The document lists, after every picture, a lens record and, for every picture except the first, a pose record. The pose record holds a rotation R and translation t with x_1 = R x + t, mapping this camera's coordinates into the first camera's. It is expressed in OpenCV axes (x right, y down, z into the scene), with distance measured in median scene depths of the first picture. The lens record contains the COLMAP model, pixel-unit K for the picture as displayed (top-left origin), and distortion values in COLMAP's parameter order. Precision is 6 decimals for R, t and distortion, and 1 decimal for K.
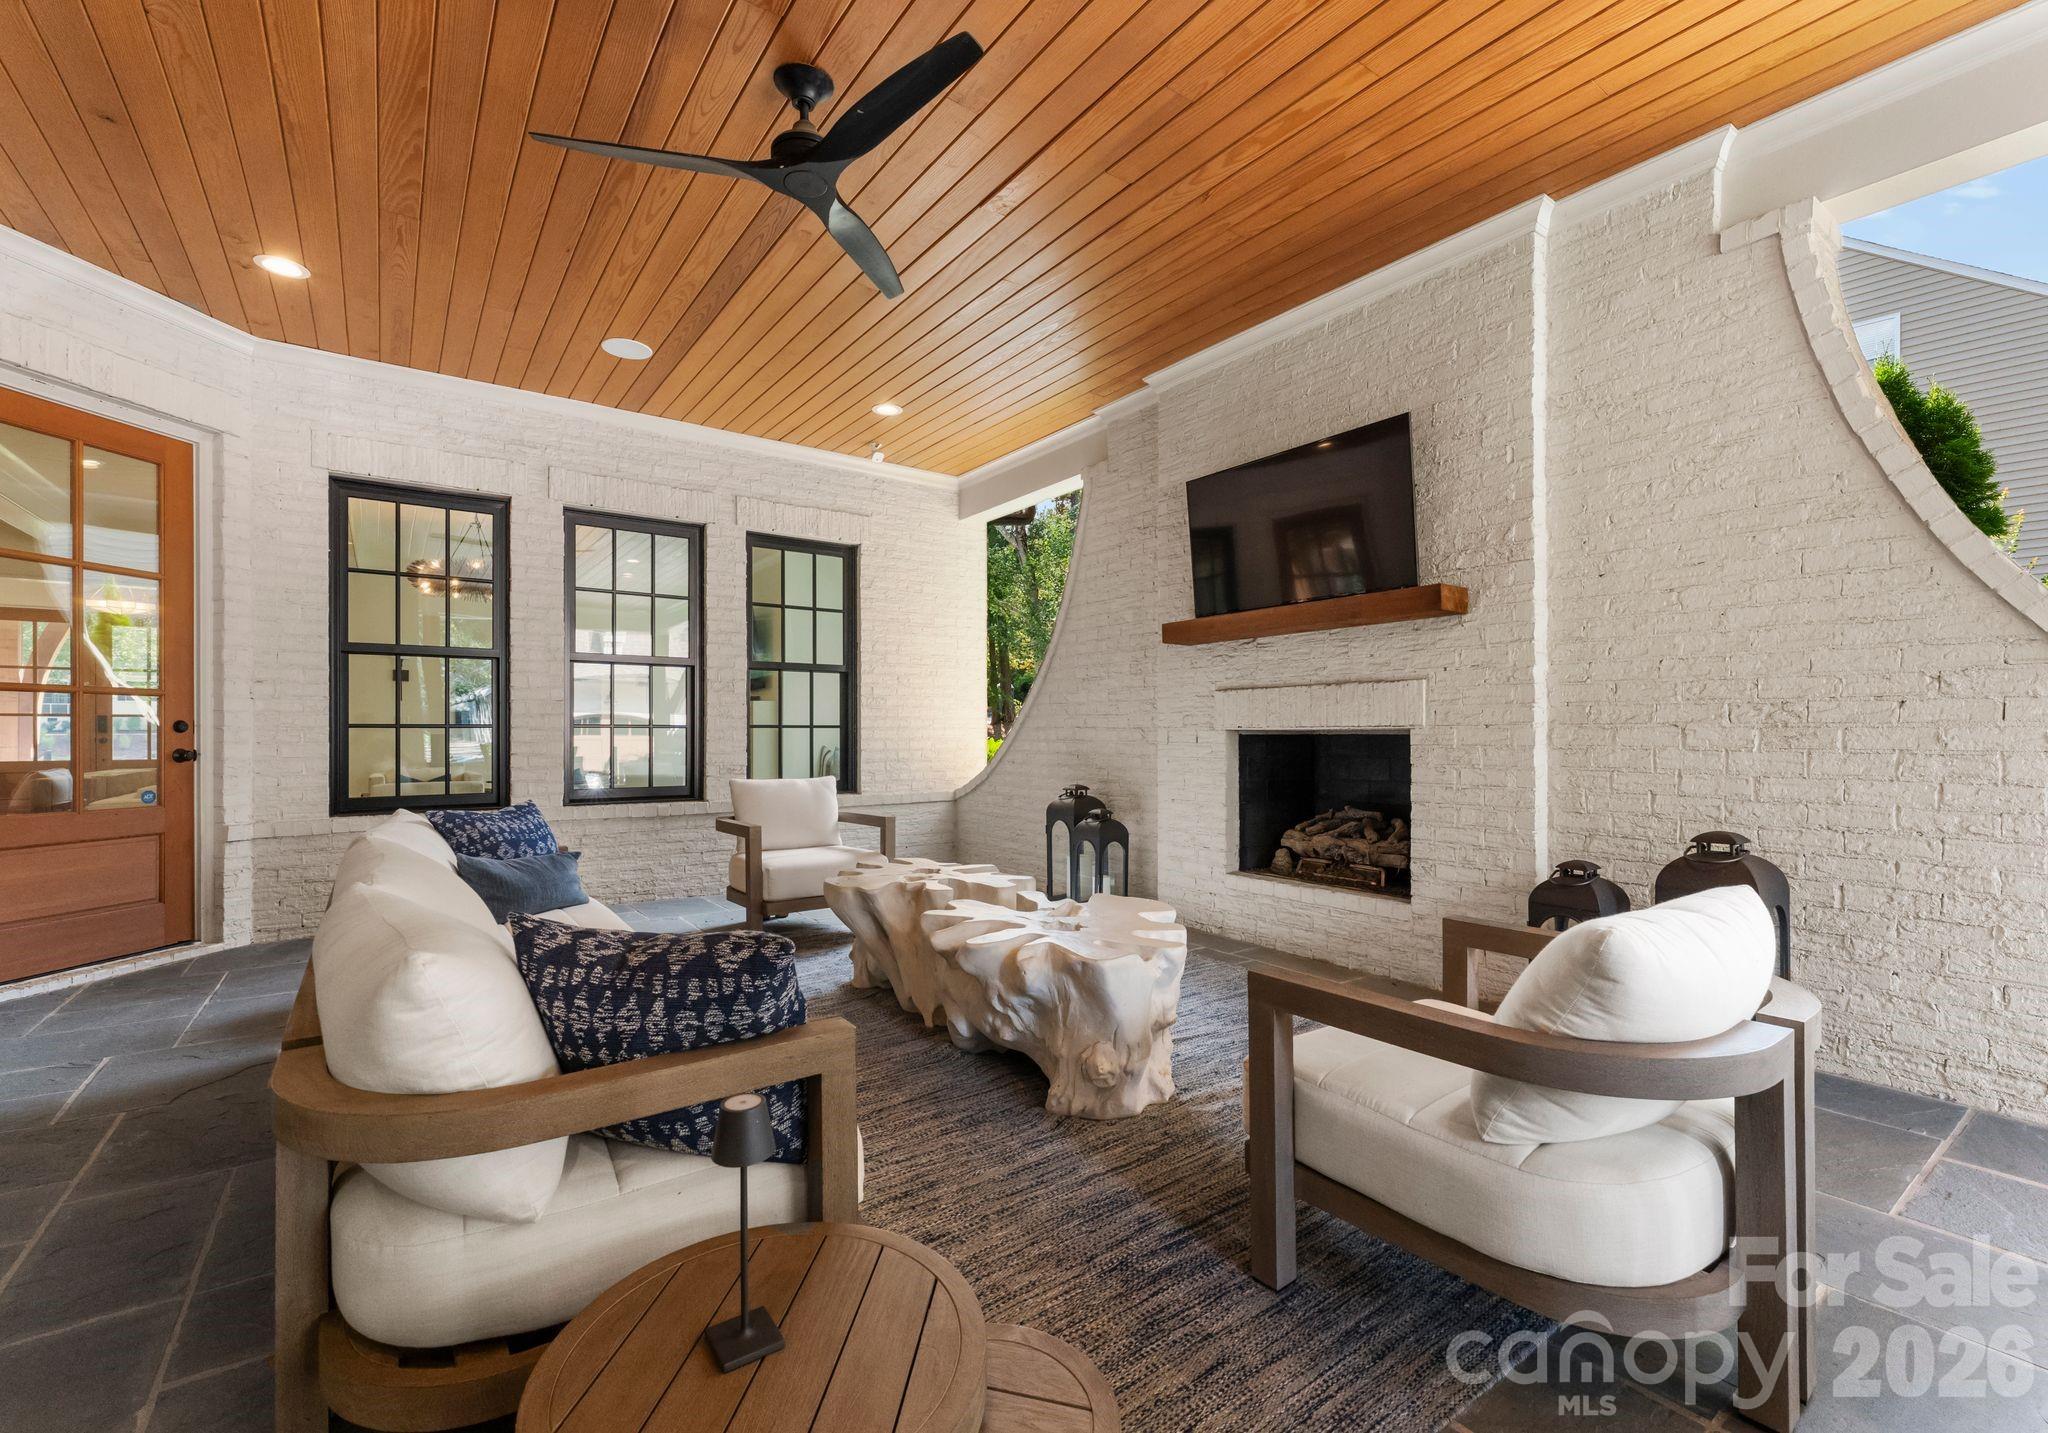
lens RADIAL K [[882.8, 0, 1028.2], [0, 882.8, 723.0], [0, 0, 1]] dist [-0.001053, 0.000076]
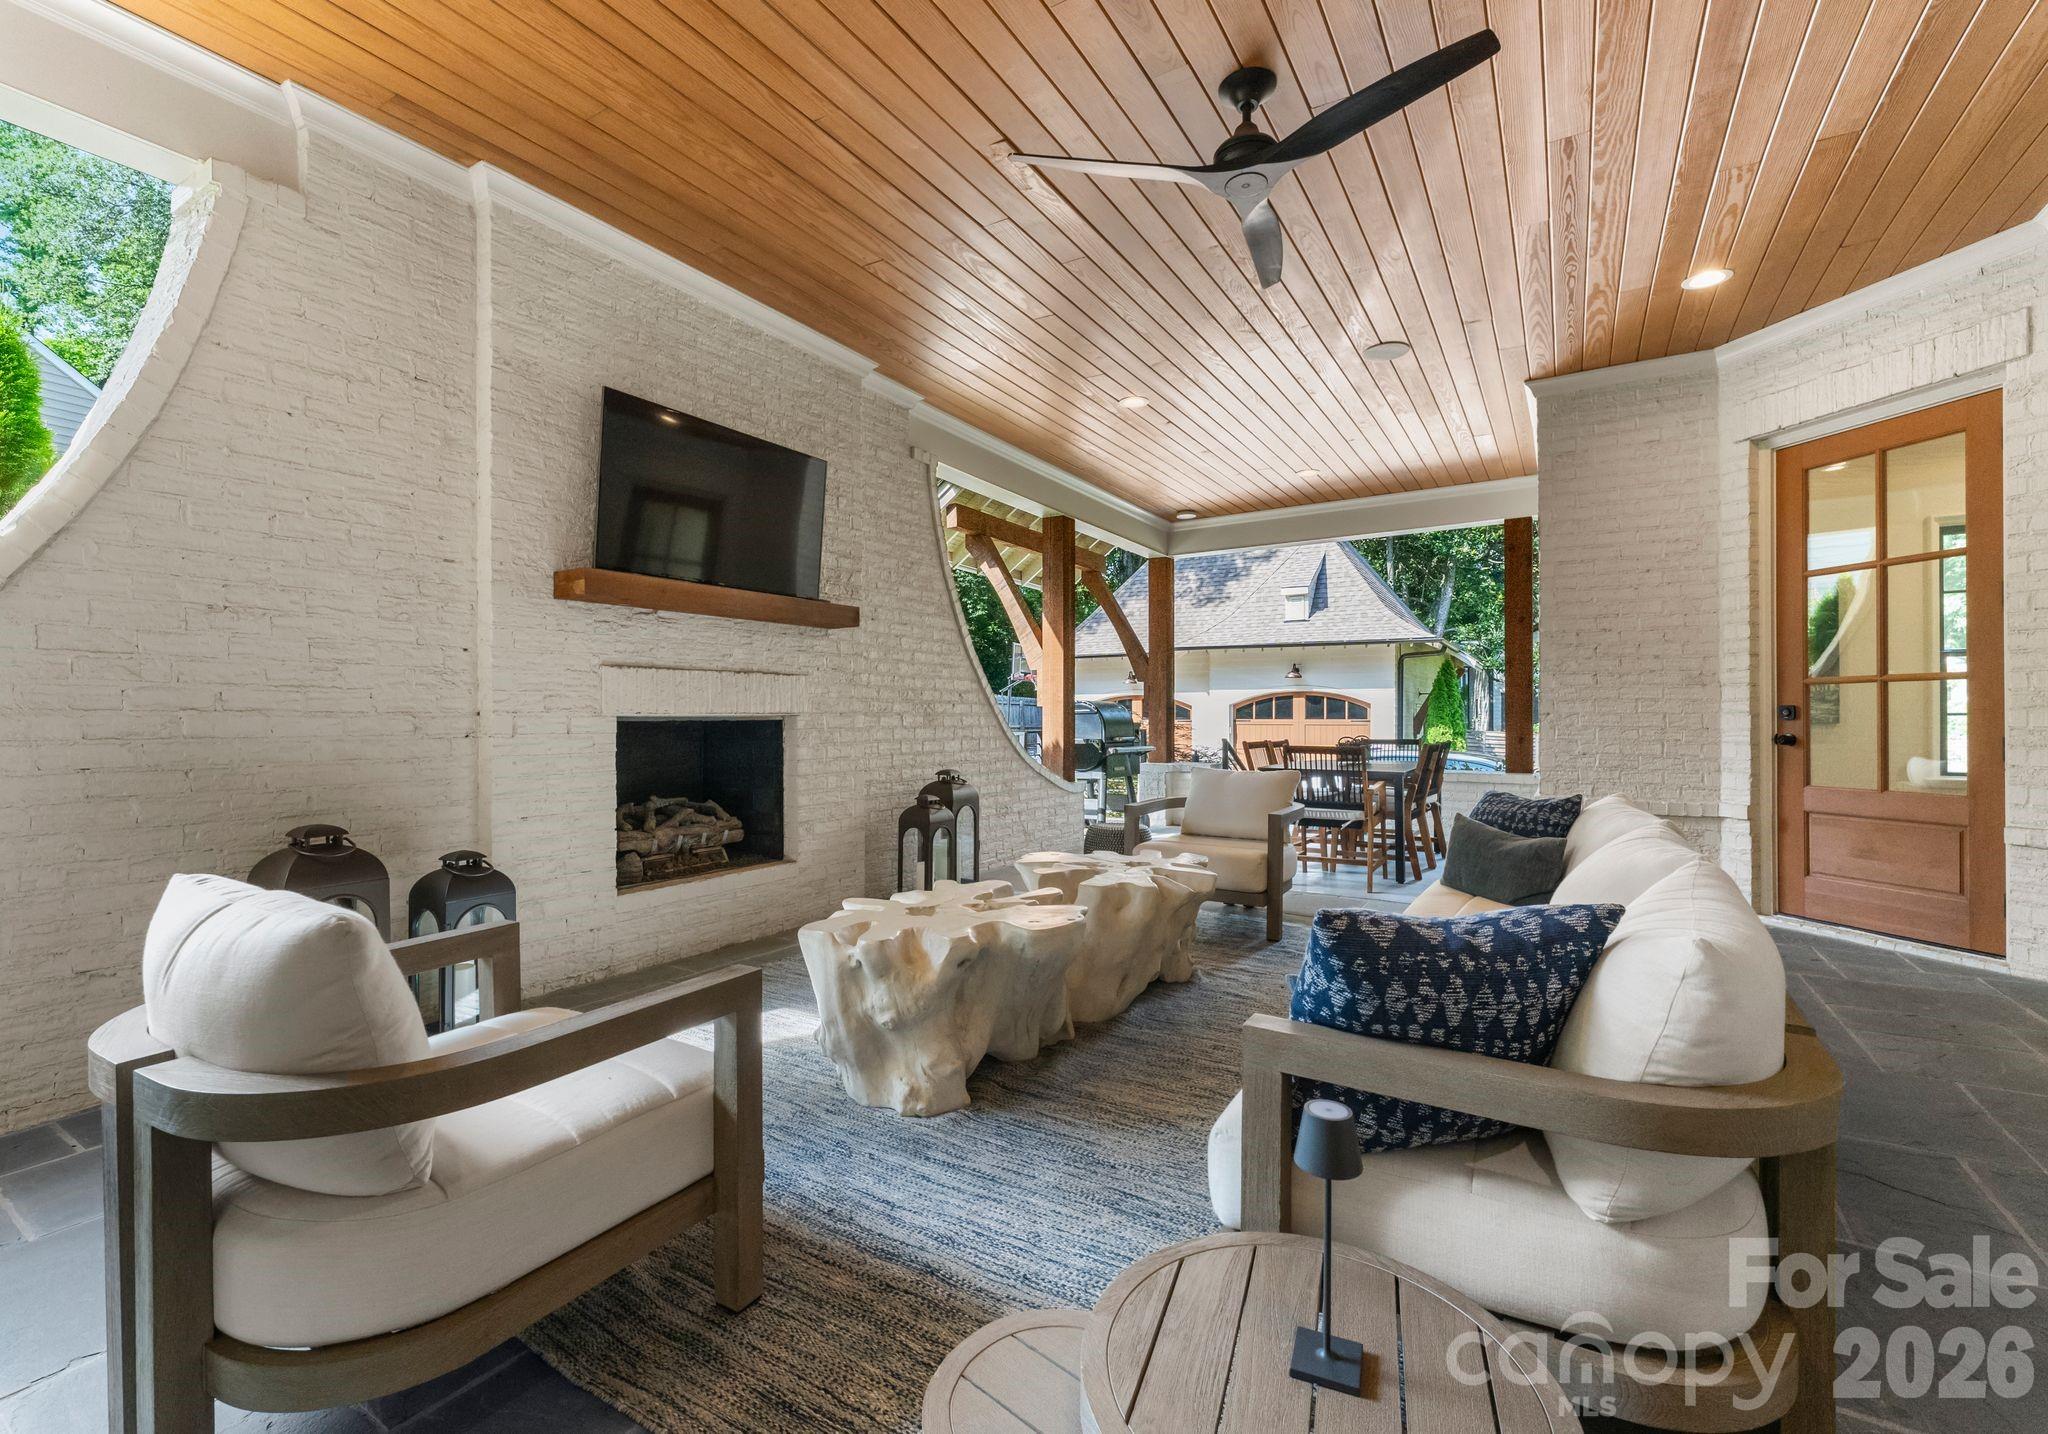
lens RADIAL K [[882.8, 0, 1021.8], [0, 882.8, 709.3], [0, 0, 1]] dist [-0.001053, 0.000076]
pose [[-0.375424, 0.016179, 0.926712, -0.680676], [-0.000482, 0.999844, -0.017652, 0.016150], [-0.926853, -0.007074, -0.375357, 0.999267]]
